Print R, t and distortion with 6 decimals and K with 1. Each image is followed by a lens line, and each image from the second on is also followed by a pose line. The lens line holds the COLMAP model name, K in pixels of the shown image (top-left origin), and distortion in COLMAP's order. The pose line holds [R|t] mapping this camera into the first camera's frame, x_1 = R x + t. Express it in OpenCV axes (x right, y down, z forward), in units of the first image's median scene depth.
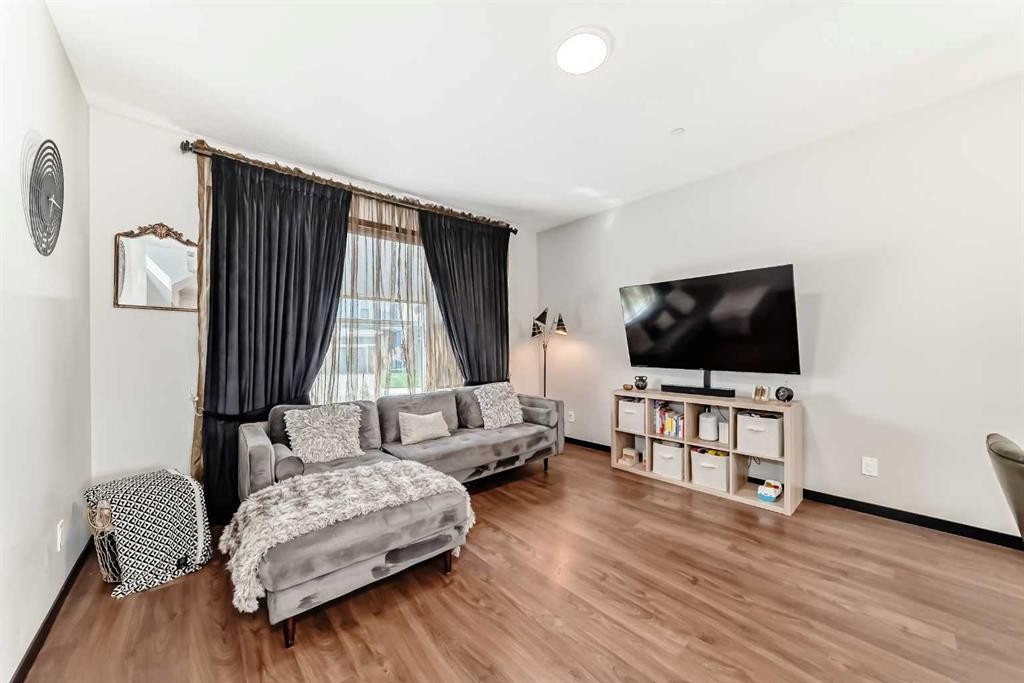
lens RADIAL K [[356.3, 0, 505.5], [0, 356.3, 344.5], [0, 0, 1]] dist [-0.000478, 0.000060]
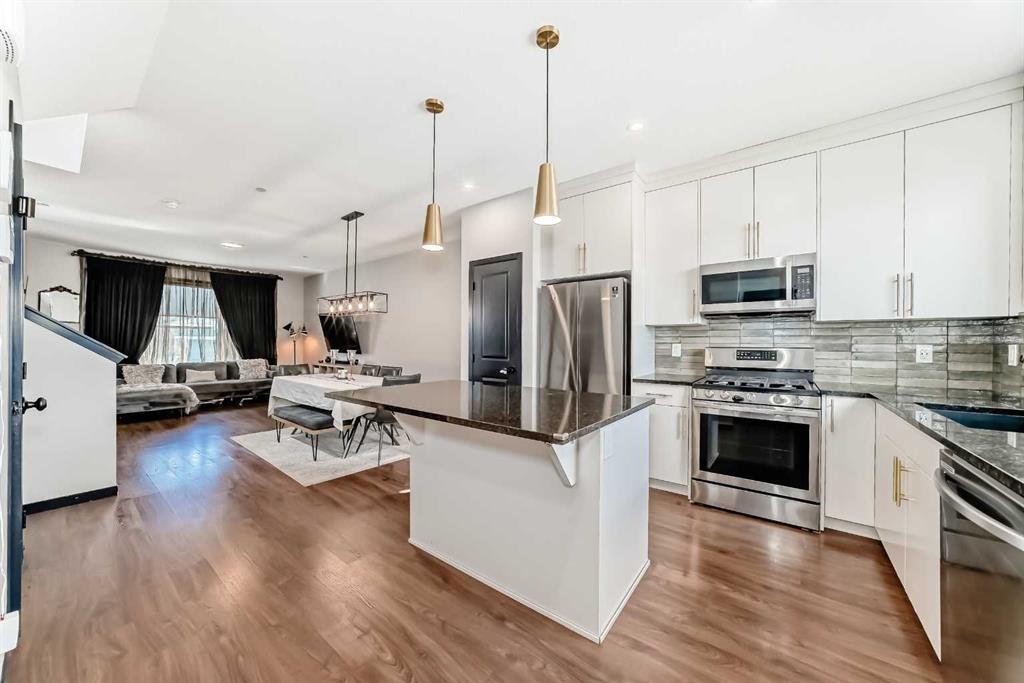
lens RADIAL K [[356.3, 0, 511.3], [0, 356.3, 342.0], [0, 0, 1]] dist [-0.000478, 0.000060]
pose [[0.980792, 0.028014, 0.193035, 1.179841], [-0.032161, 0.999314, 0.018383, -0.081558], [-0.192388, -0.024238, 0.981020, -1.477348]]
